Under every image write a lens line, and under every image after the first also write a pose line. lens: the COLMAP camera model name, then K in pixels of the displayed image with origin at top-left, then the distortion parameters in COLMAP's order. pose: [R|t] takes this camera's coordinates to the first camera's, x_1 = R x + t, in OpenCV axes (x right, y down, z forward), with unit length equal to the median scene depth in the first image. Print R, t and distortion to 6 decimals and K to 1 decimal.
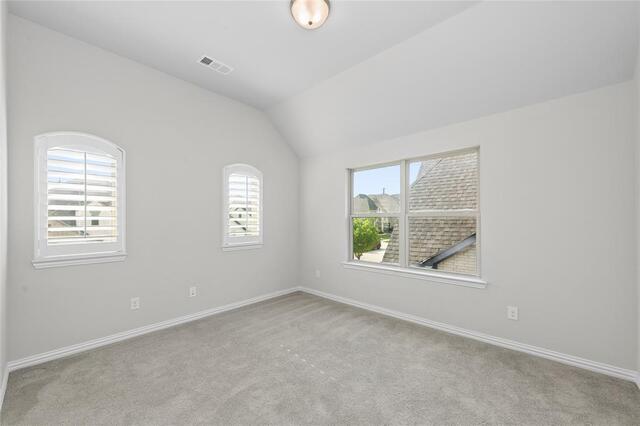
lens RADIAL K [[254.1, 0, 319.3], [0, 254.1, 217.4], [0, 0, 1]] dist [0.003759, -0.000345]
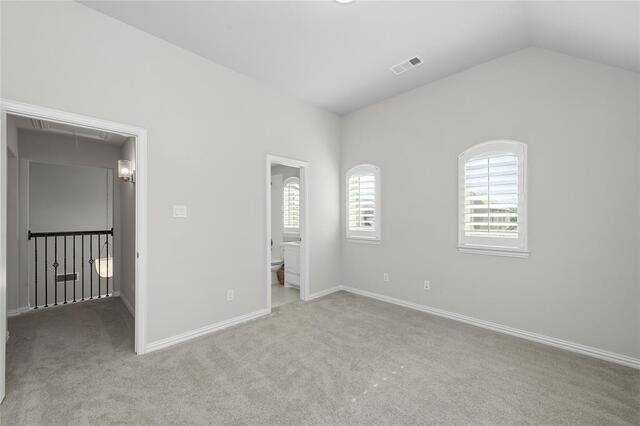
lens RADIAL K [[254.1, 0, 319.3], [0, 254.1, 216.2], [0, 0, 1]] dist [0.003759, -0.000345]
pose [[-0.053500, -0.004010, -0.998560, 0.630559], [0.014392, 0.999885, -0.004786, 0.010277], [0.998464, -0.014628, -0.053436, 0.694729]]
